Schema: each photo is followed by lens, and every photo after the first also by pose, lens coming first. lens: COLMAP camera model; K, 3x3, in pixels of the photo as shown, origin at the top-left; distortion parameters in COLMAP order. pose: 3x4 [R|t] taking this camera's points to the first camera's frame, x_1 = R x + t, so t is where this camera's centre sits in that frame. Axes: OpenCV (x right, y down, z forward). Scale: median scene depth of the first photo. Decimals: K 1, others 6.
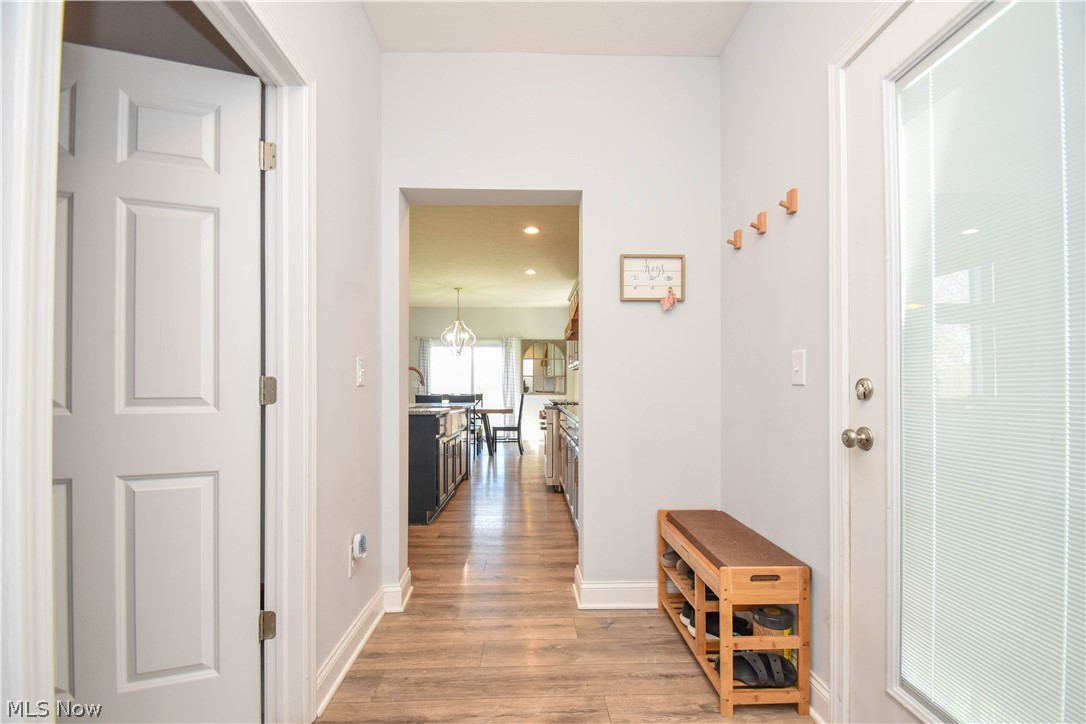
lens RADIAL K [[473.2, 0, 546.3], [0, 473.2, 384.7], [0, 0, 1]] dist [-0.000846, -0.011287]
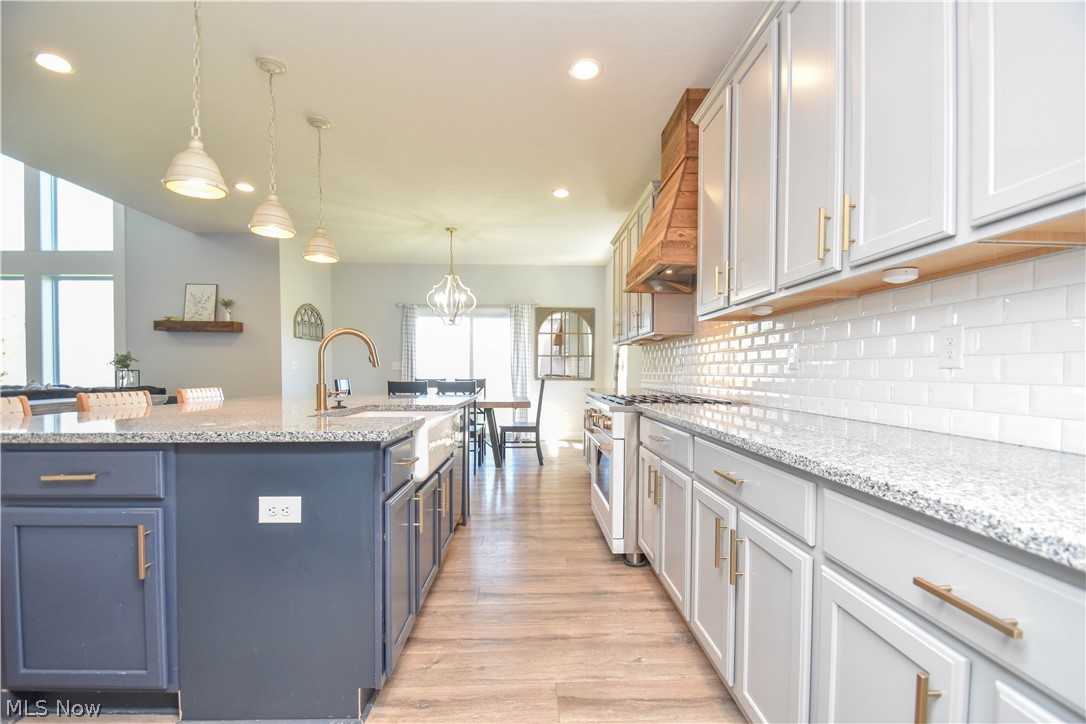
lens RADIAL K [[473.2, 0, 546.3], [0, 473.2, 384.7], [0, 0, 1]] dist [-0.000846, -0.011287]
pose [[0.999994, 0.001830, 0.002982, -0.046228], [-0.001929, 0.999430, 0.033702, 0.003163], [-0.002919, -0.033708, 0.999427, 0.288429]]
